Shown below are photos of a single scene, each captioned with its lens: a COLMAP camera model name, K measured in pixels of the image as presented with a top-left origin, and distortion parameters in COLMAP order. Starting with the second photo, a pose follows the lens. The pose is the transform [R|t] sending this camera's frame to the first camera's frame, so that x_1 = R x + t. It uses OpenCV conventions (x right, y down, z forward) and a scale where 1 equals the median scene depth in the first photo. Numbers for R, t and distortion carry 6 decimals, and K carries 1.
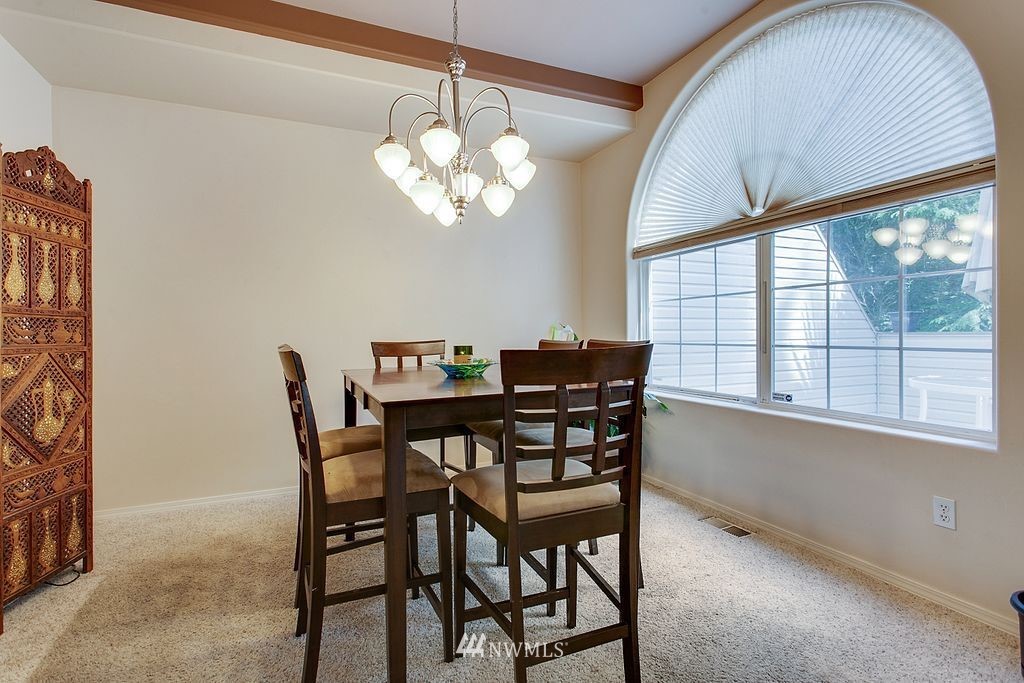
lens RADIAL K [[495.2, 0, 506.2], [0, 495.2, 333.8], [0, 0, 1]] dist [0.002371, -0.000001]
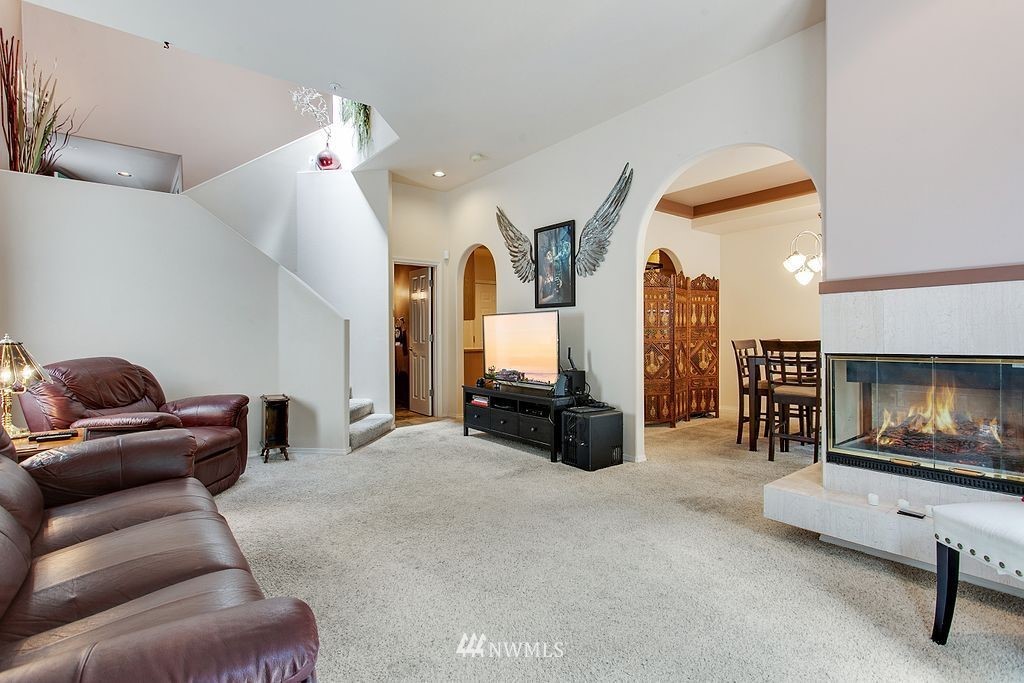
lens RADIAL K [[495.2, 0, 506.2], [0, 495.2, 333.8], [0, 0, 1]] dist [0.002371, -0.000001]
pose [[0.246590, 0.005776, -0.969103, 1.737091], [0.002341, 0.999976, 0.006555, -0.024421], [0.969117, -0.003885, 0.246570, -0.938344]]
